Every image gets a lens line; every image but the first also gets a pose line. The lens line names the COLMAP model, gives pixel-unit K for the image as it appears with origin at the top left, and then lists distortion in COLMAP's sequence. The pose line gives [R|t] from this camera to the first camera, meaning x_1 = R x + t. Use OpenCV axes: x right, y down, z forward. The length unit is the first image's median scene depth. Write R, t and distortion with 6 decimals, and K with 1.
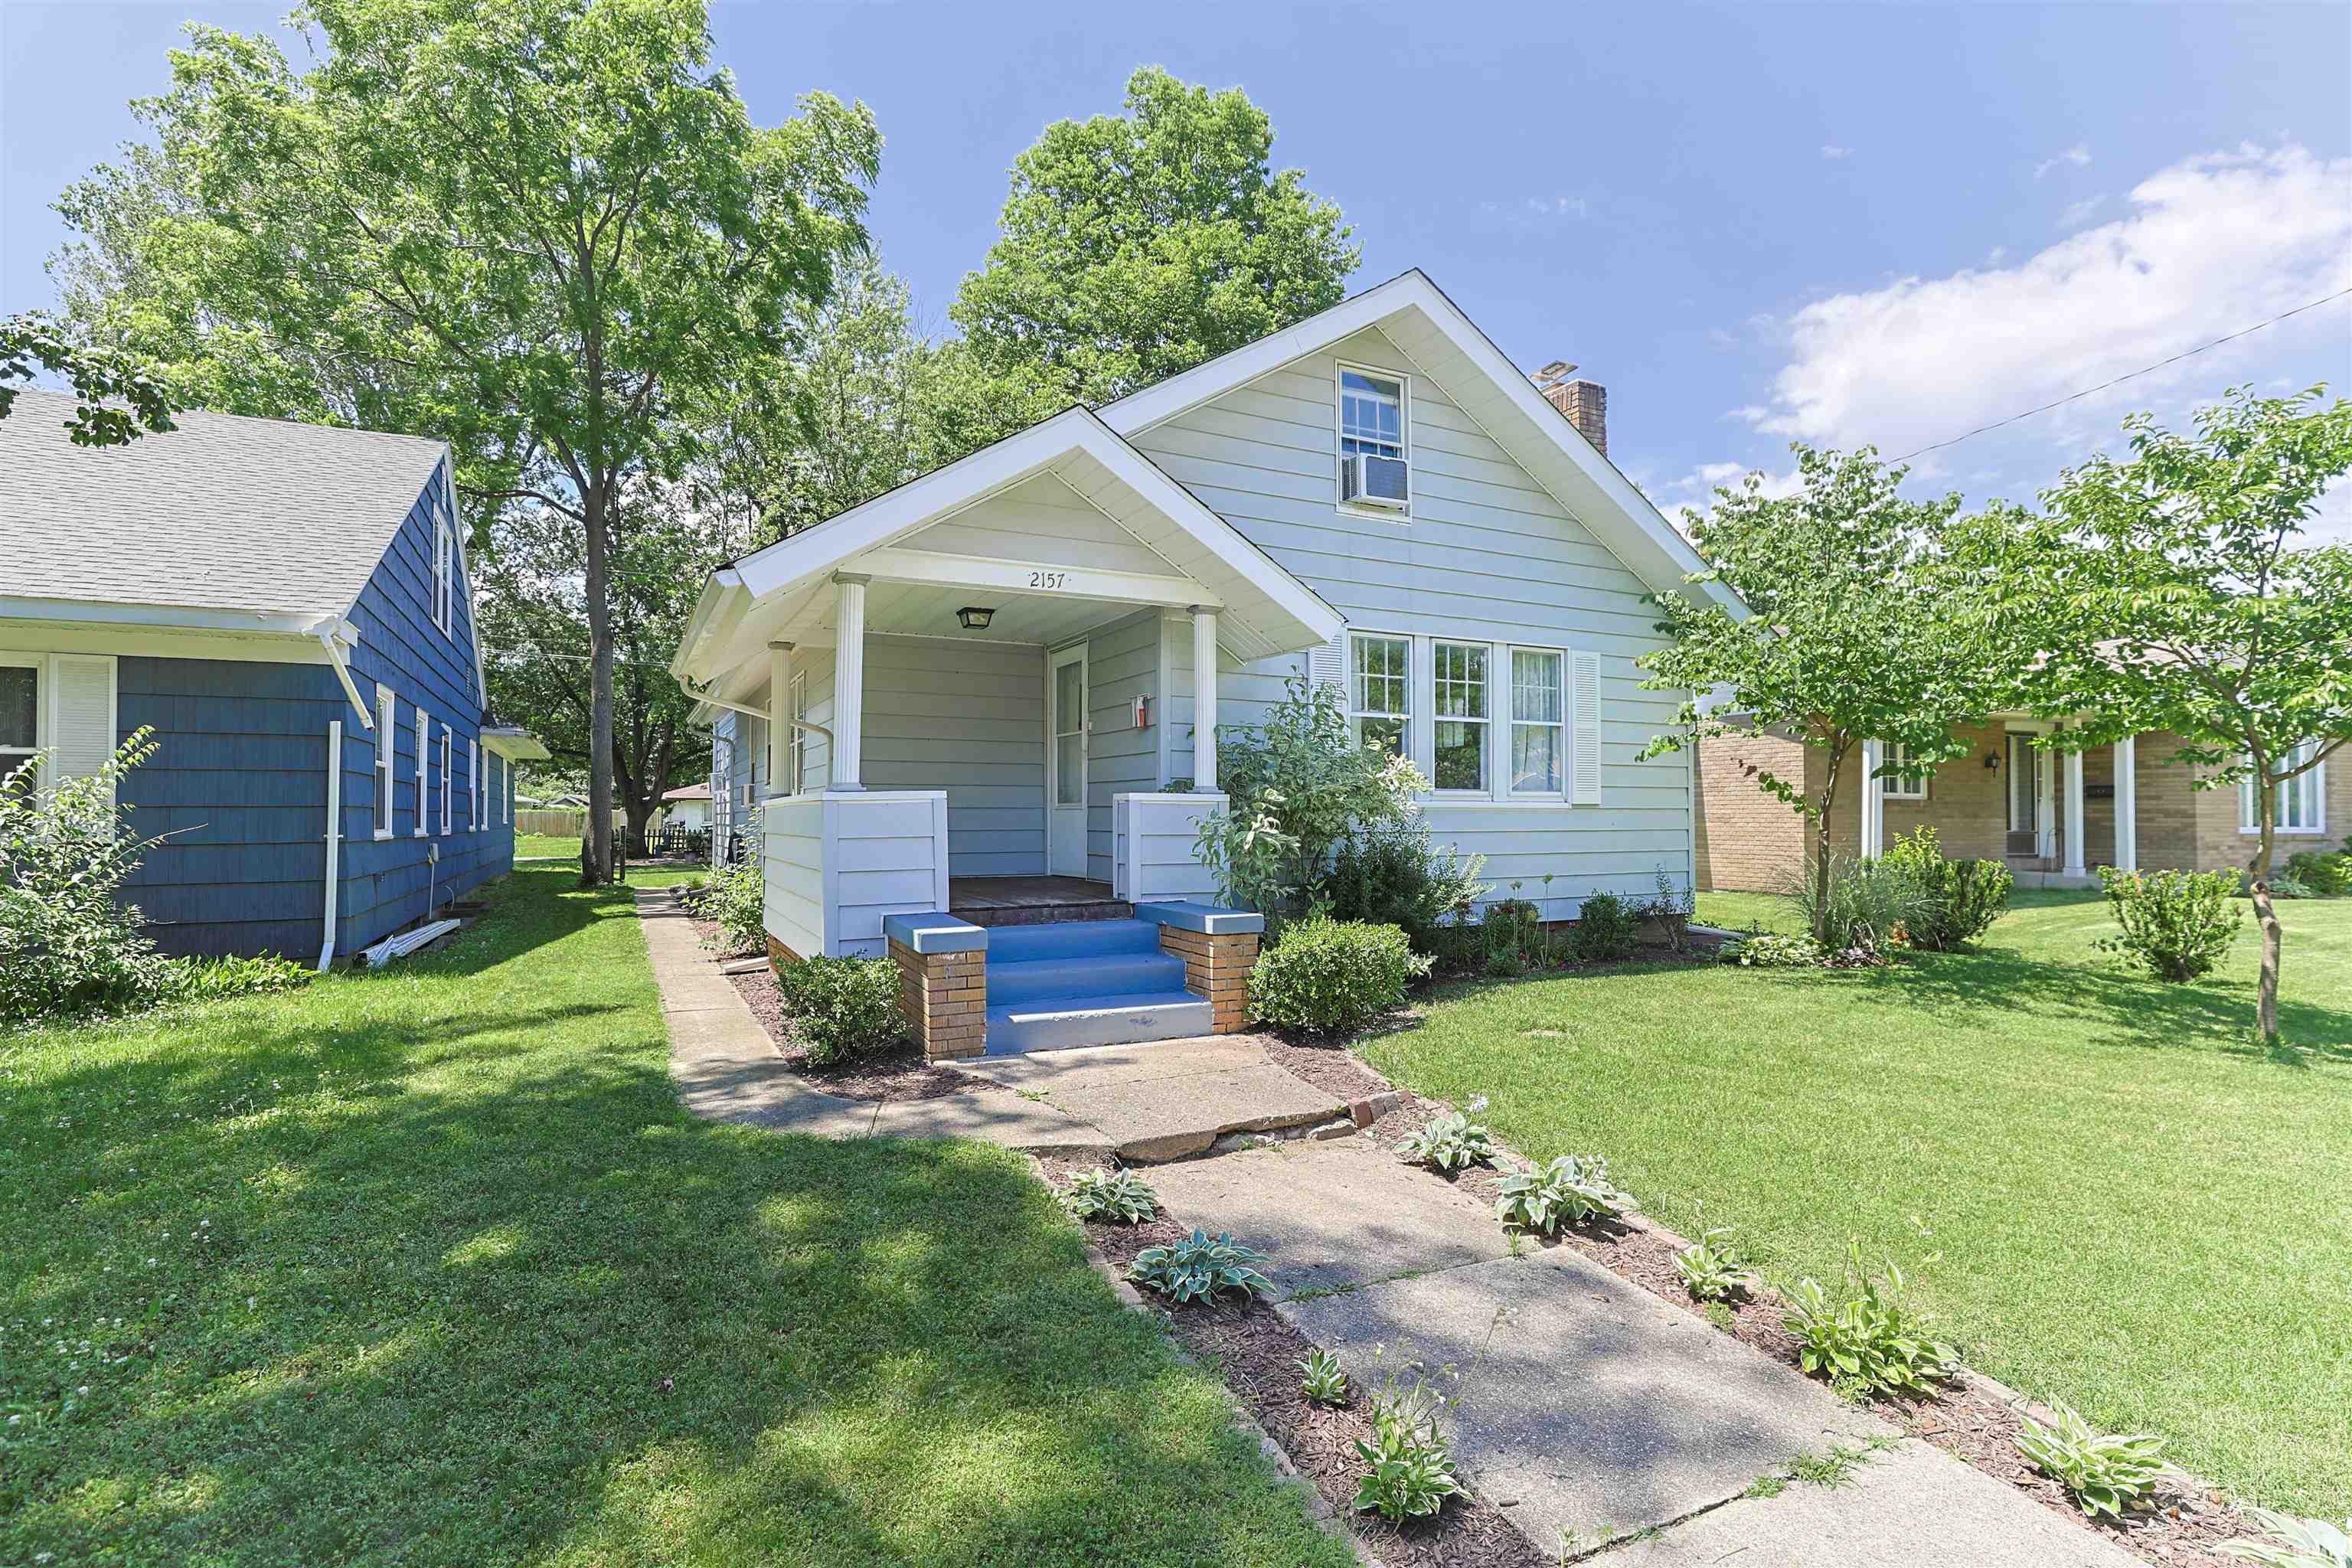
lens RADIAL K [[1113.0, 0, 1176.4], [0, 1113.0, 792.8], [0, 0, 1]] dist [-0.020364, 0.011510]
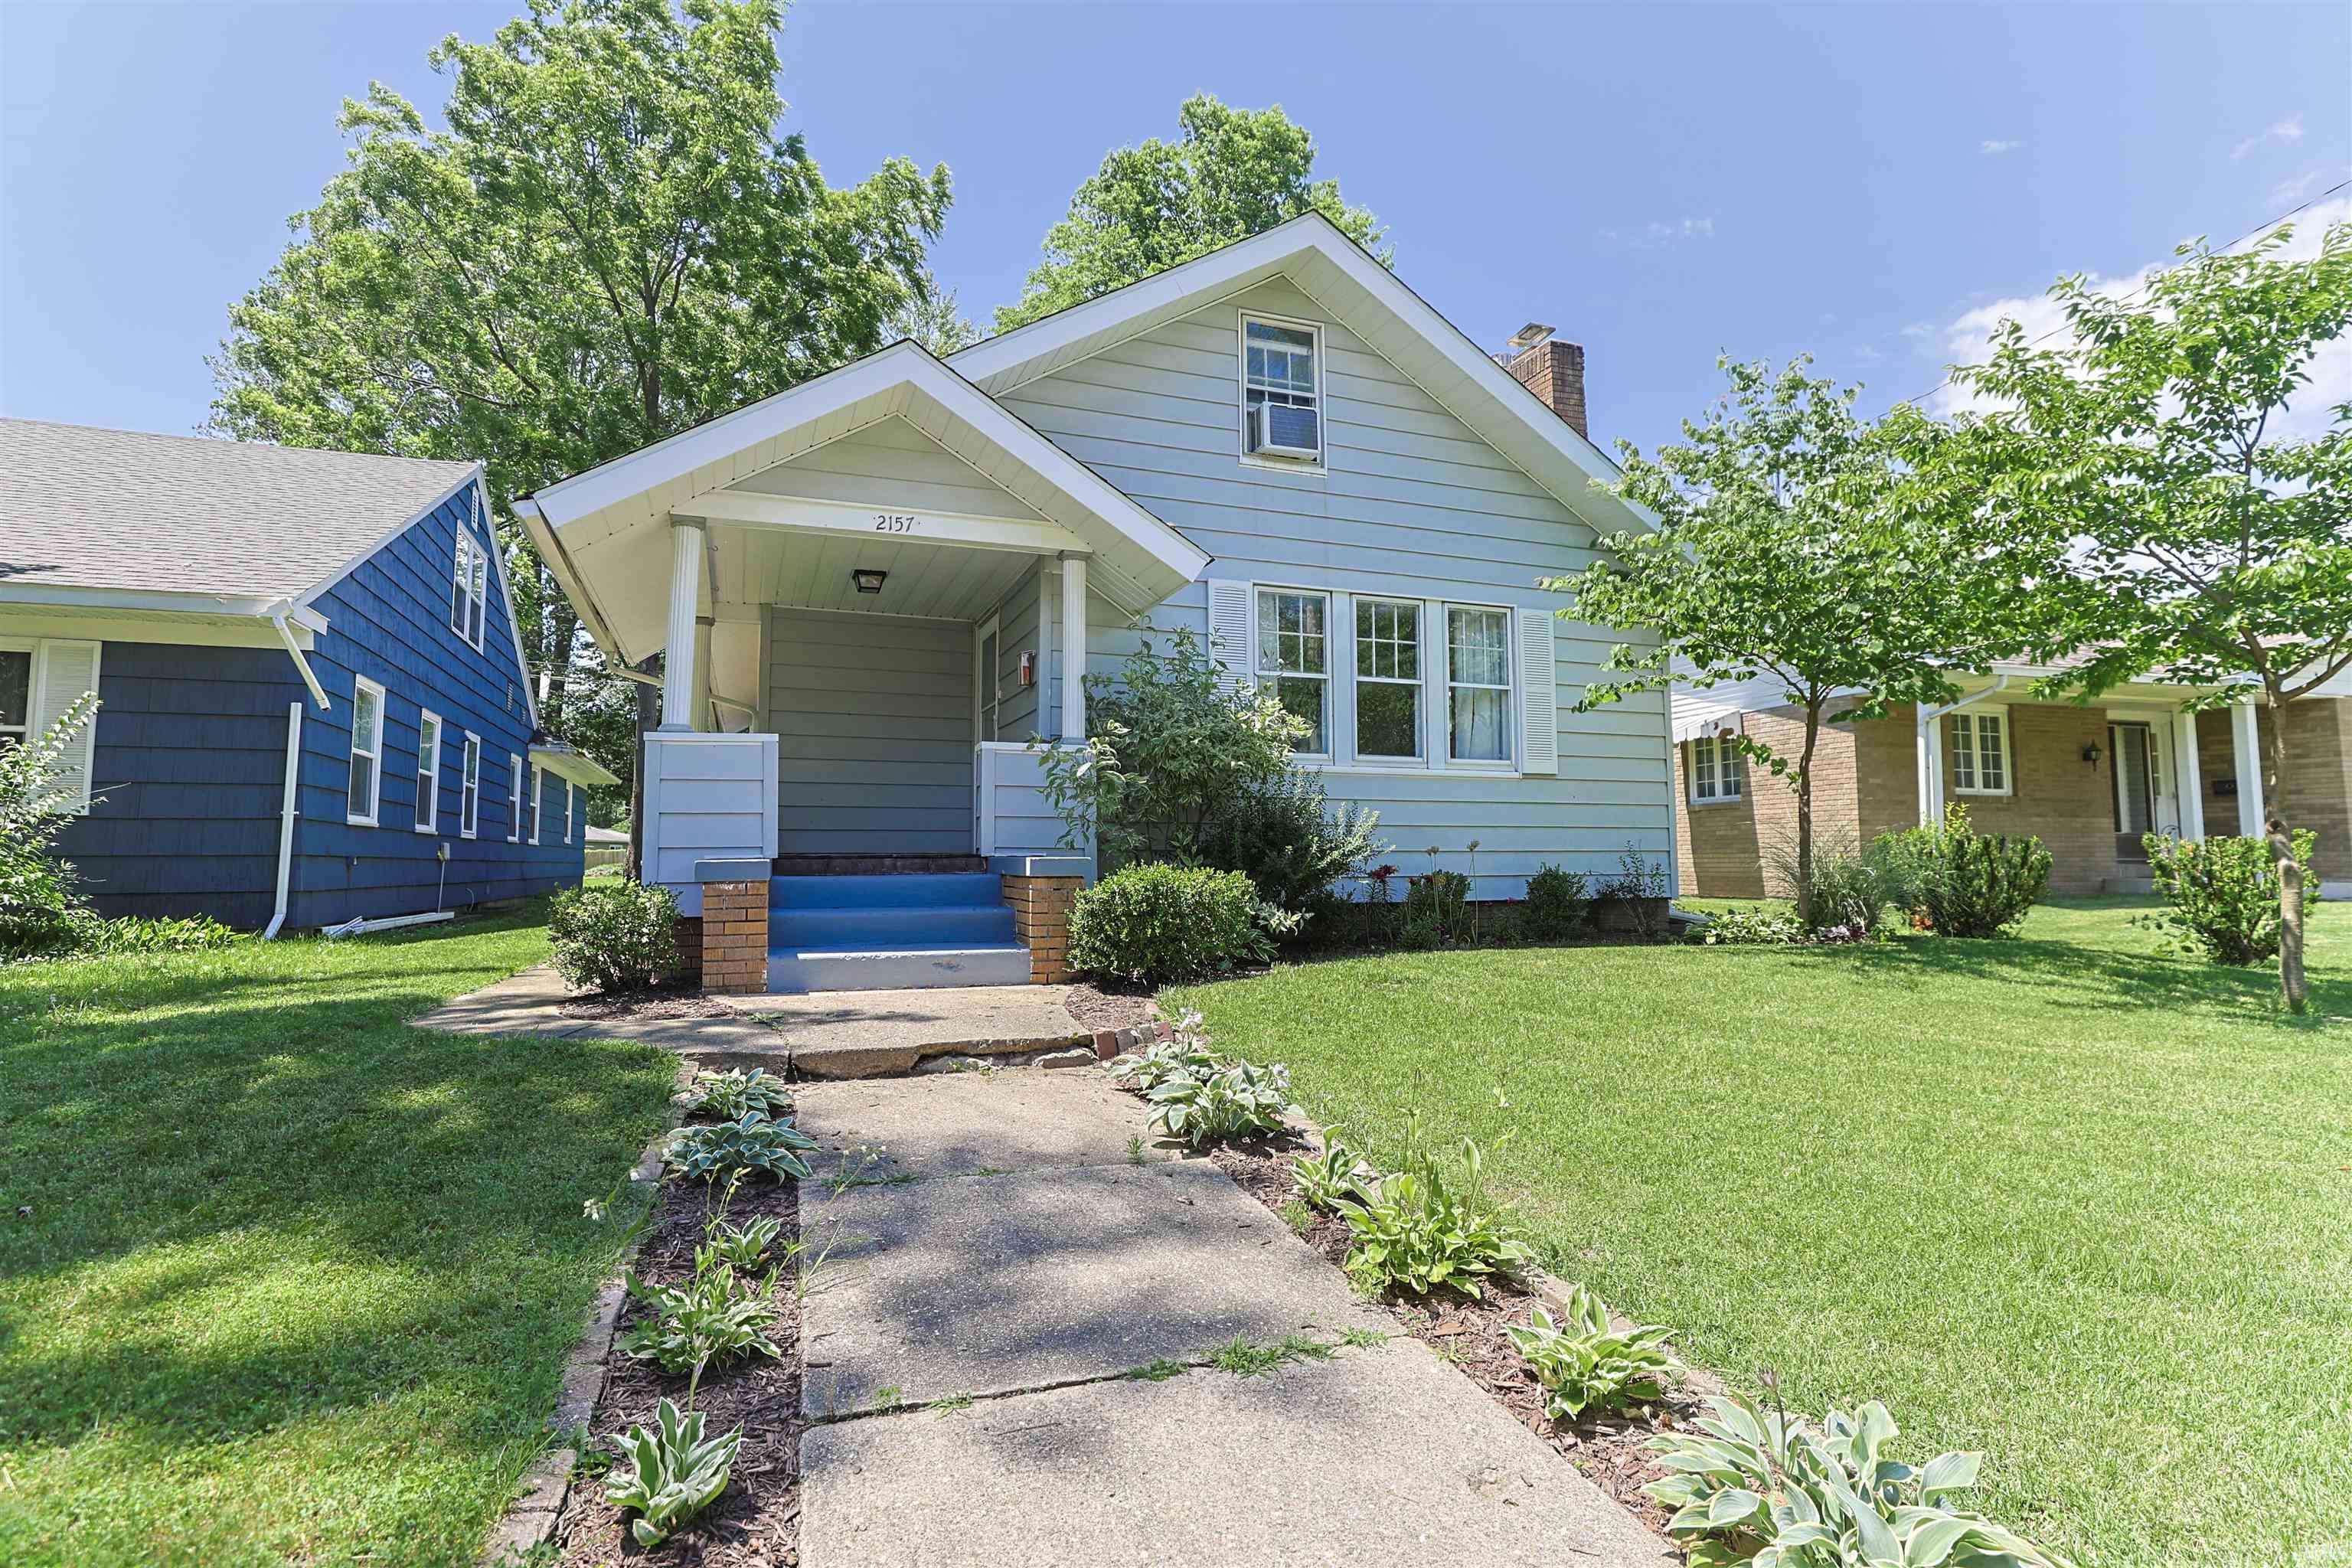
lens RADIAL K [[1125.0, 0, 1174.1], [0, 1125.0, 769.3], [0, 0, 1]] dist [-0.020970, 0.011571]
pose [[0.993653, -0.011480, -0.111898, 0.192546], [0.004168, 0.997853, -0.065356, 0.073679], [0.112409, 0.064475, 0.991568, 0.048960]]
